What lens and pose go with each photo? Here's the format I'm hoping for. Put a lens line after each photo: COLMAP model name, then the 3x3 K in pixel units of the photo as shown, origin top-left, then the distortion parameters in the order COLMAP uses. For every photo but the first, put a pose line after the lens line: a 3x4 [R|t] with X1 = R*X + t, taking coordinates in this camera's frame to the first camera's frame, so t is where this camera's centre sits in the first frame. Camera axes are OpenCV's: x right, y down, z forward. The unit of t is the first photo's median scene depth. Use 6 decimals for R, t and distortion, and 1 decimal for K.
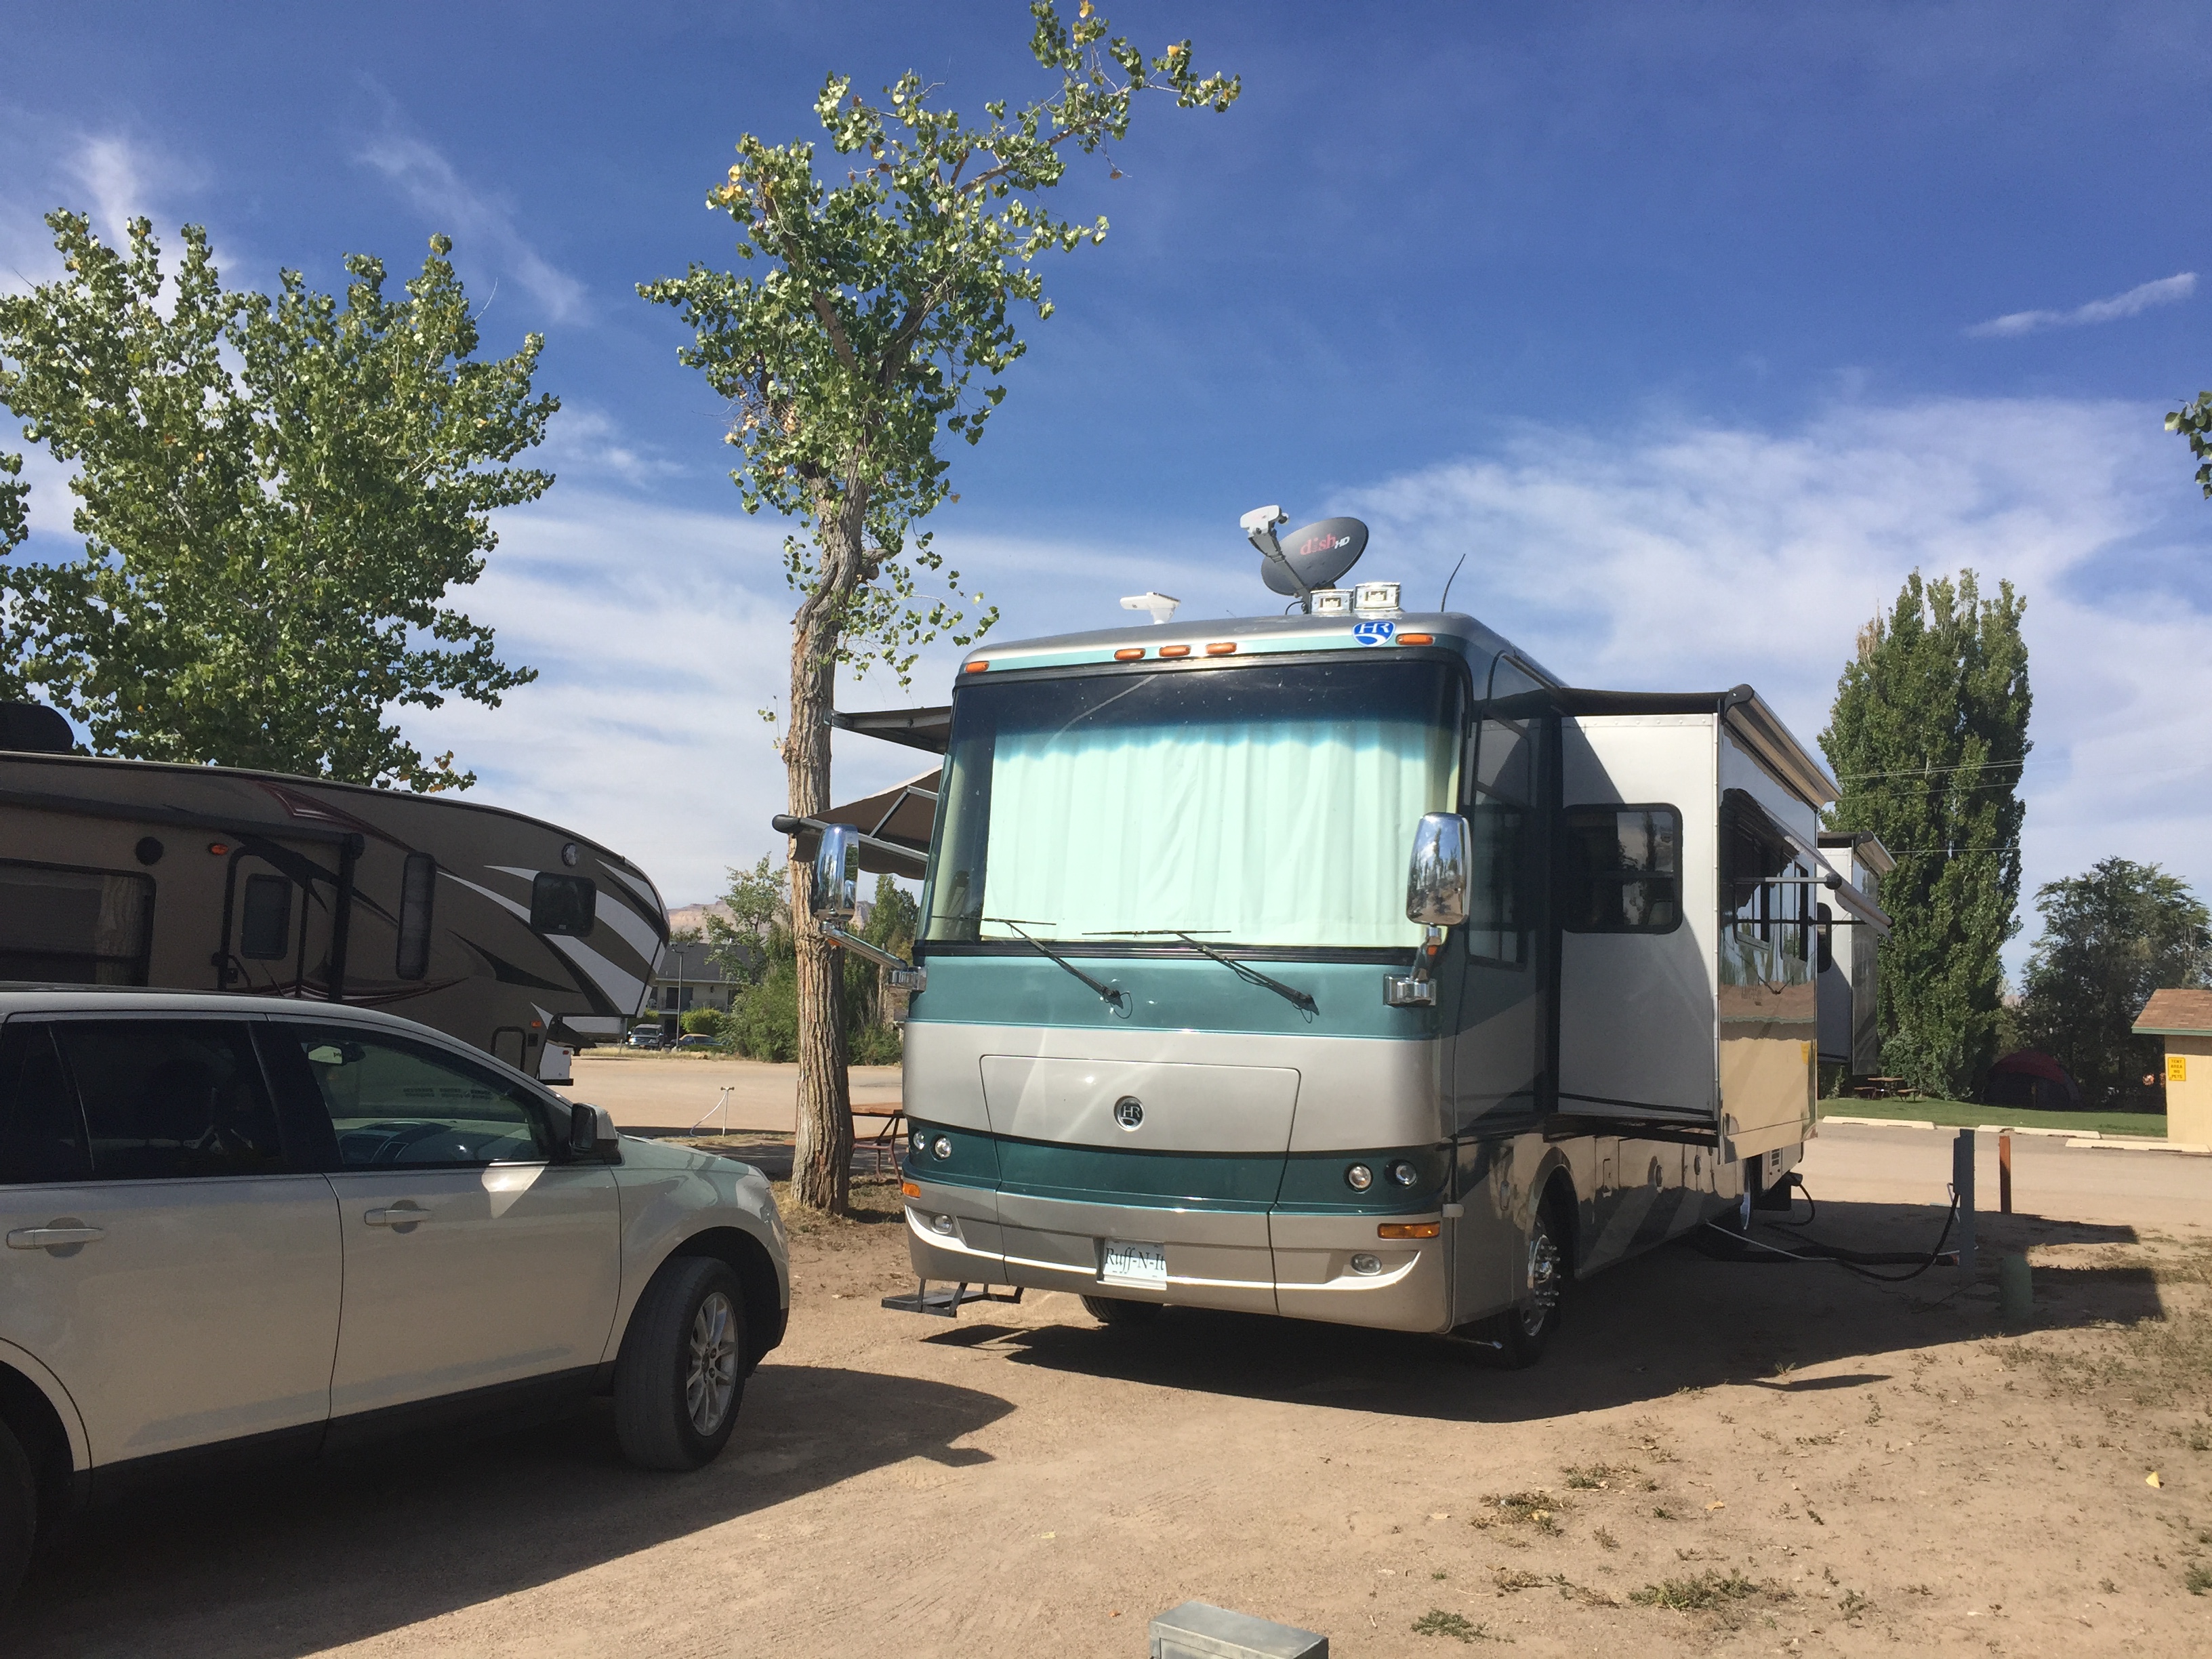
lens RADIAL K [[1882.2, 0, 1059.8], [0, 1882.2, 811.2], [0, 0, 1]] dist [0.084953, -0.104287]
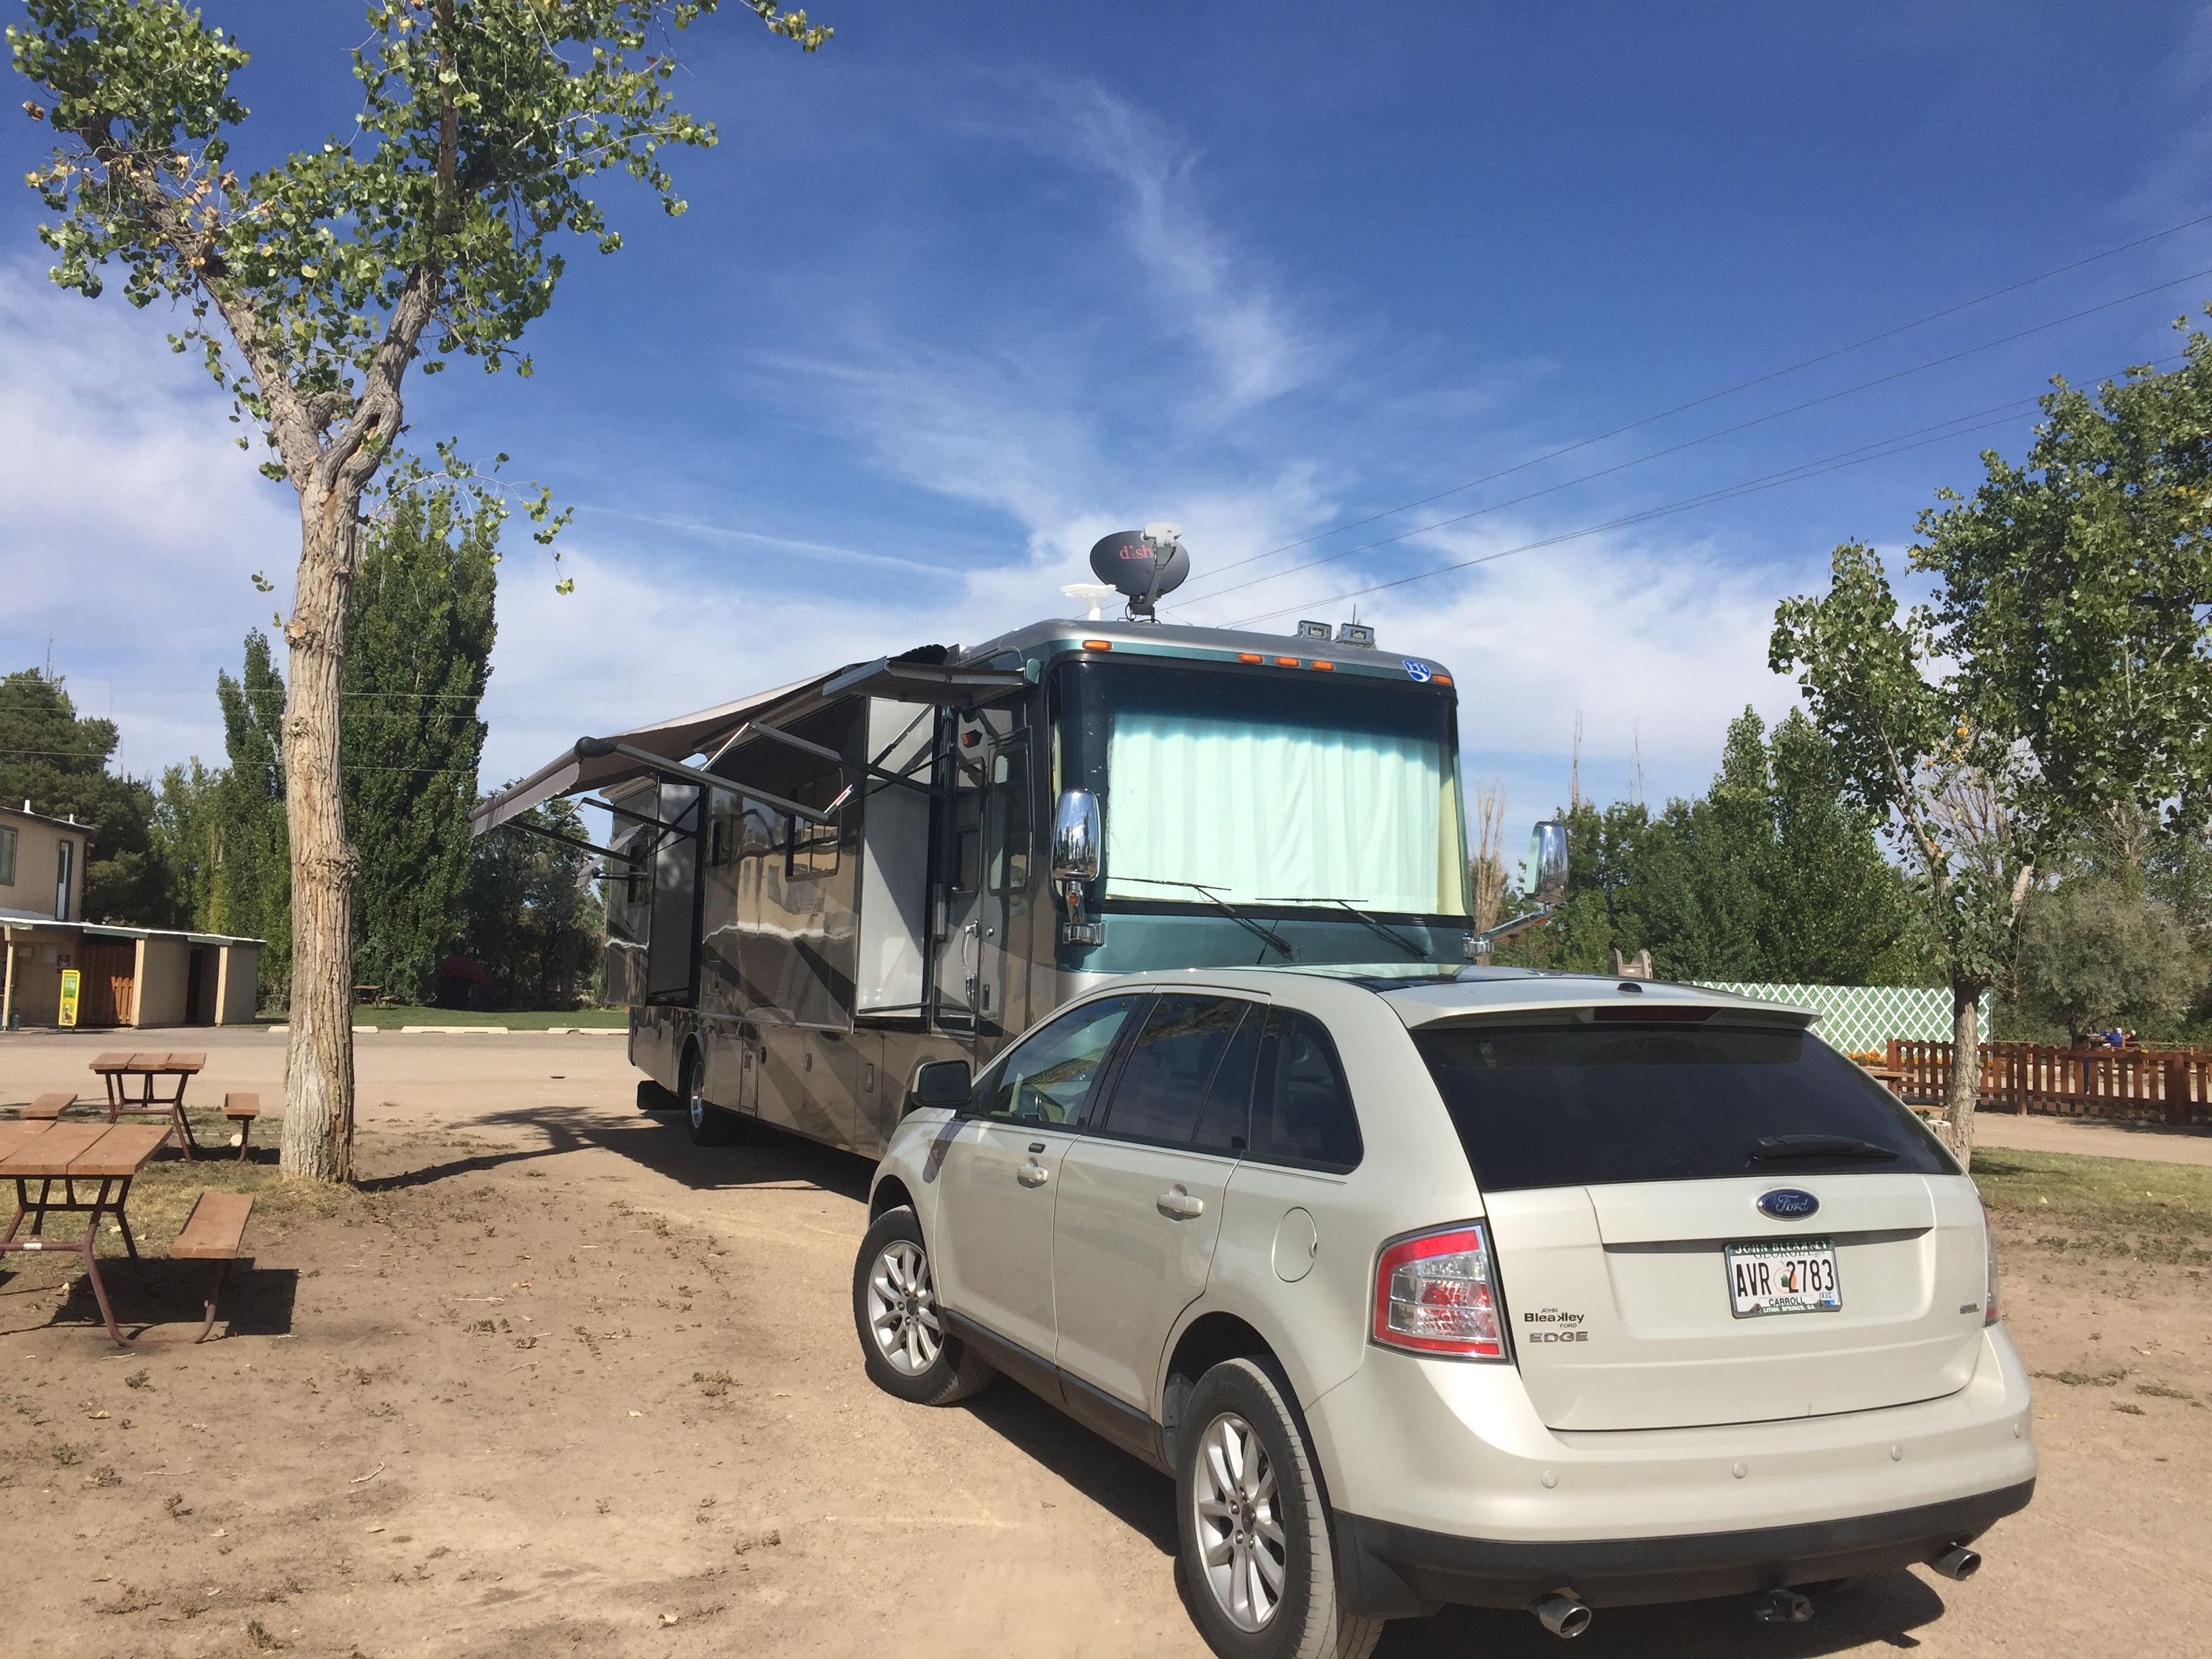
lens RADIAL K [[1957.1, 0, 1124.6], [0, 1957.1, 818.6], [0, 0, 1]] dist [0.091414, -0.143009]
pose [[0.615666, 0.047696, 0.786562, -0.140198], [-0.093229, 0.995565, 0.012604, 0.001021], [-0.782473, -0.081090, 0.617382, 0.043783]]
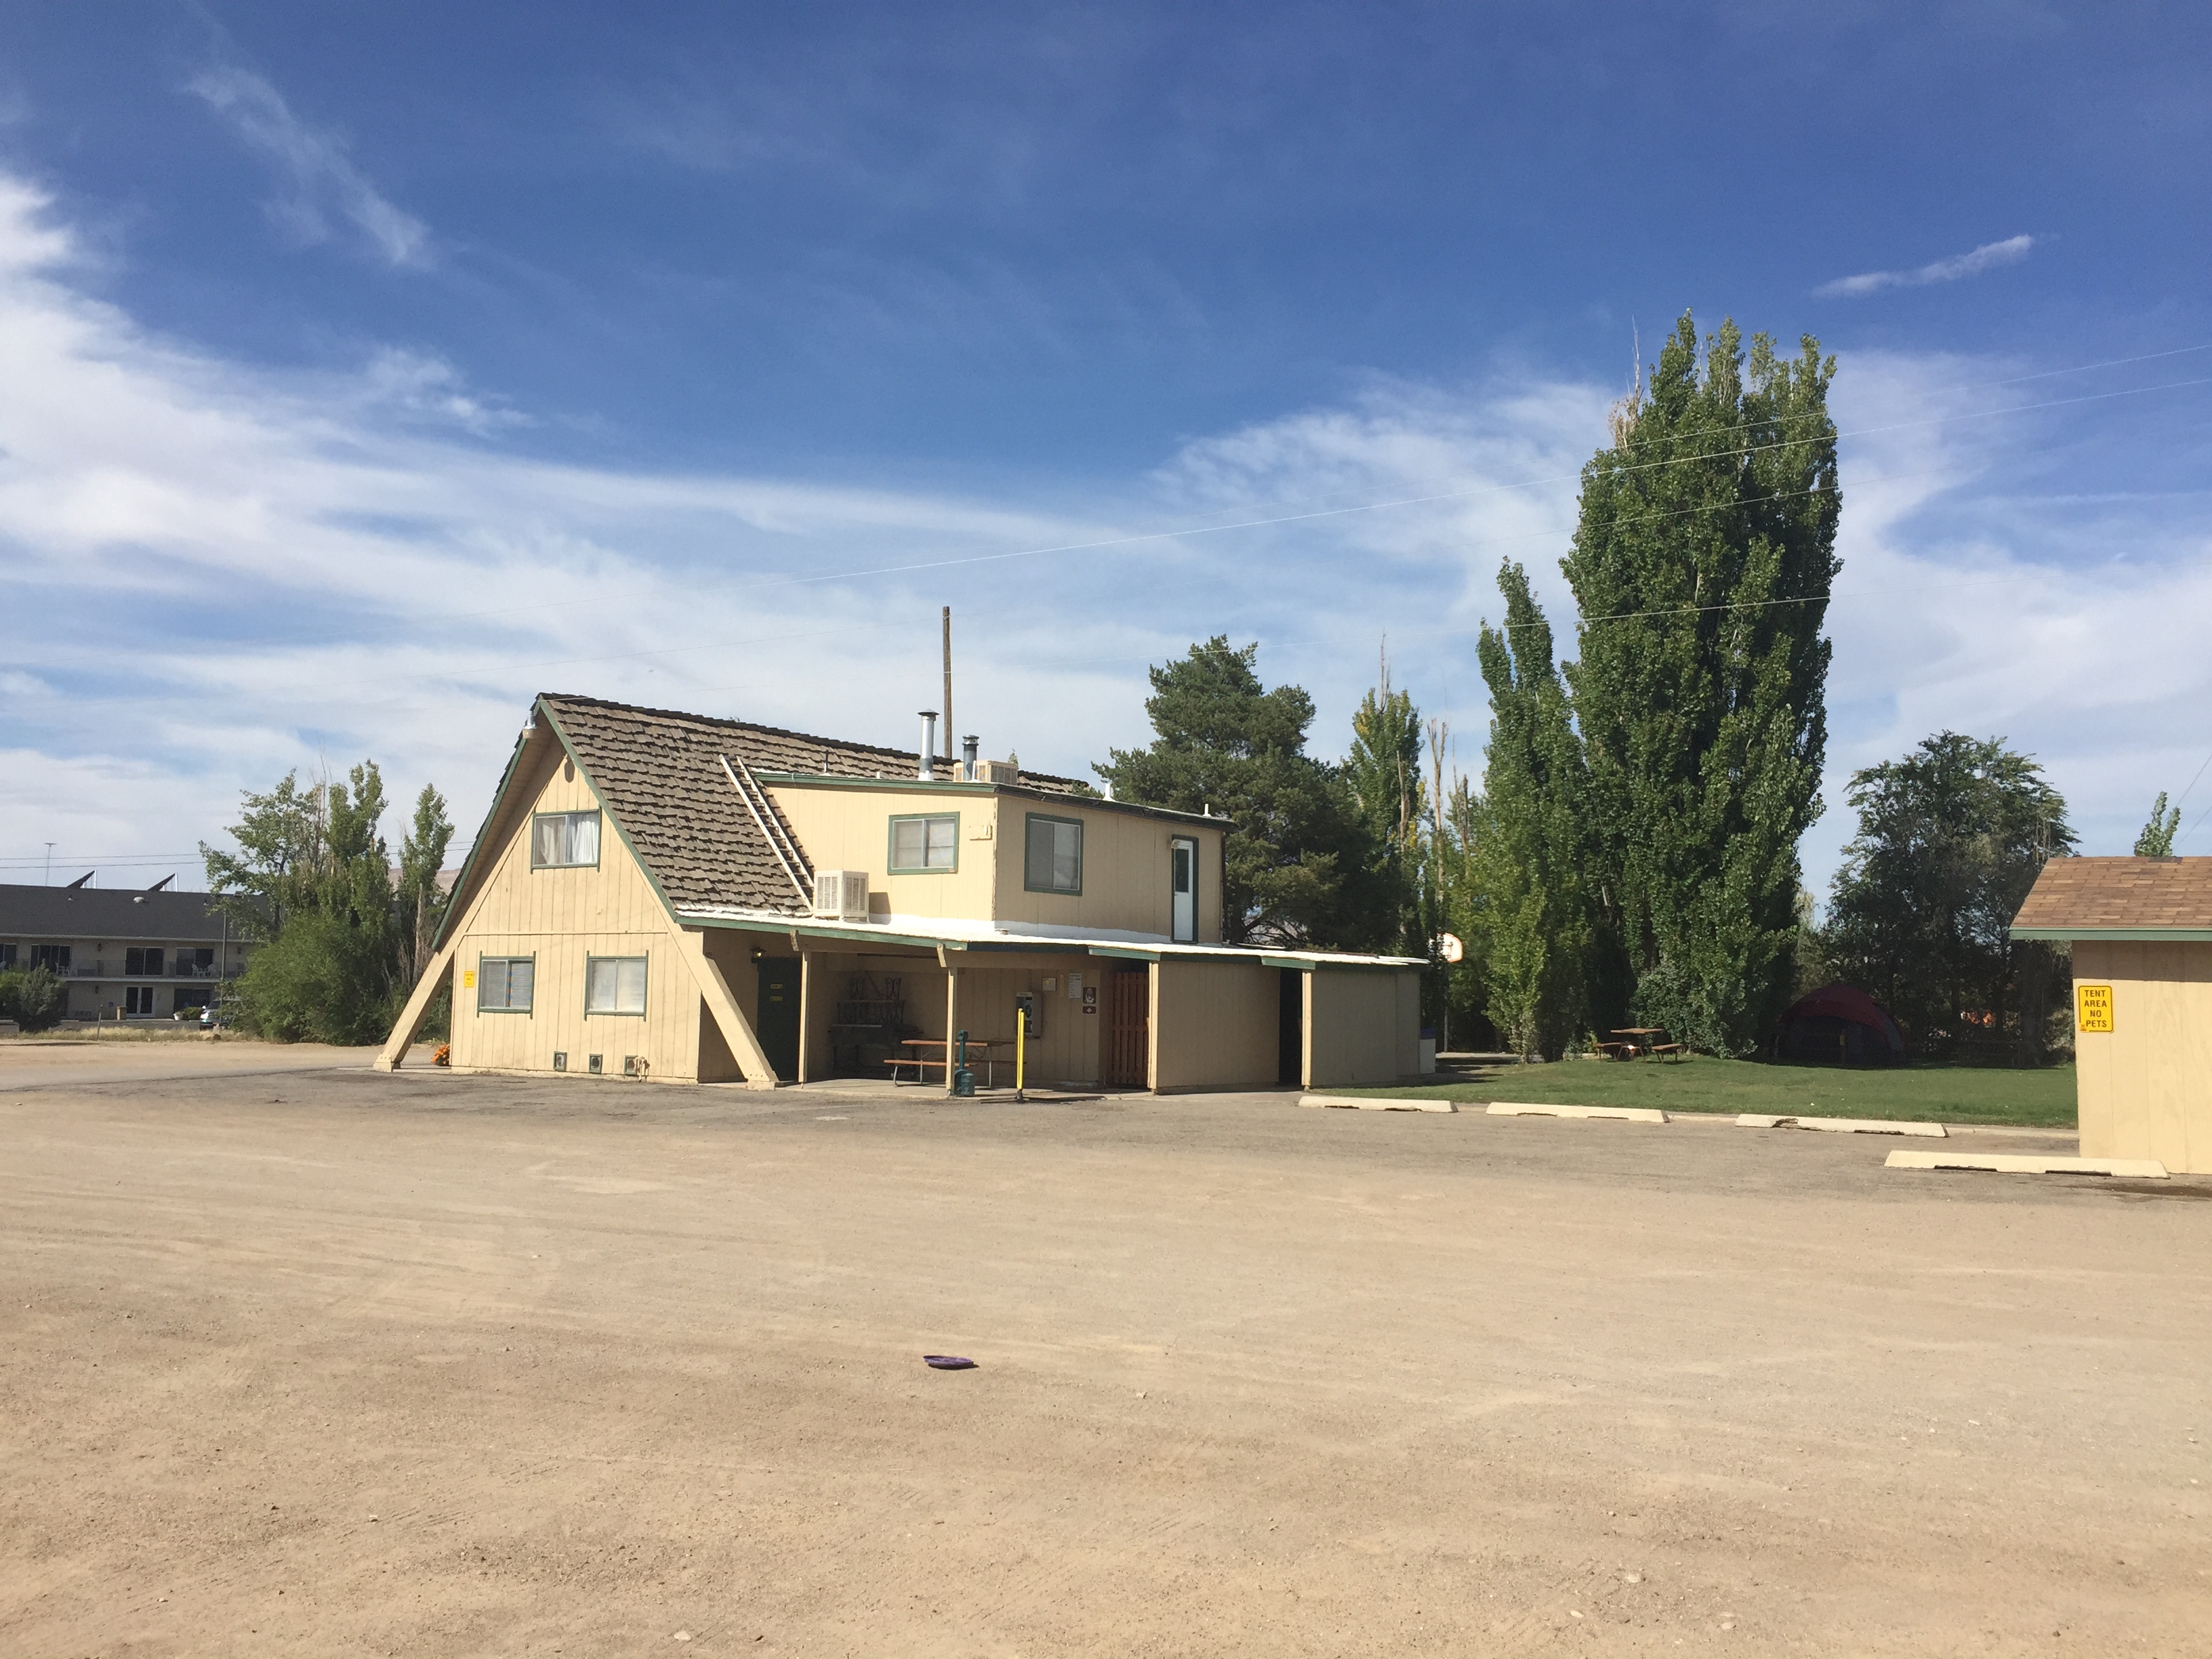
lens RADIAL K [[1911.7, 0, 1104.5], [0, 1911.7, 820.2], [0, 0, 1]] dist [0.079827, -0.075095]
pose [[0.994836, -0.012669, 0.100703, 0.163587], [0.009933, 0.999569, 0.027619, 0.041059], [-0.101010, -0.026476, 0.994533, 0.311707]]
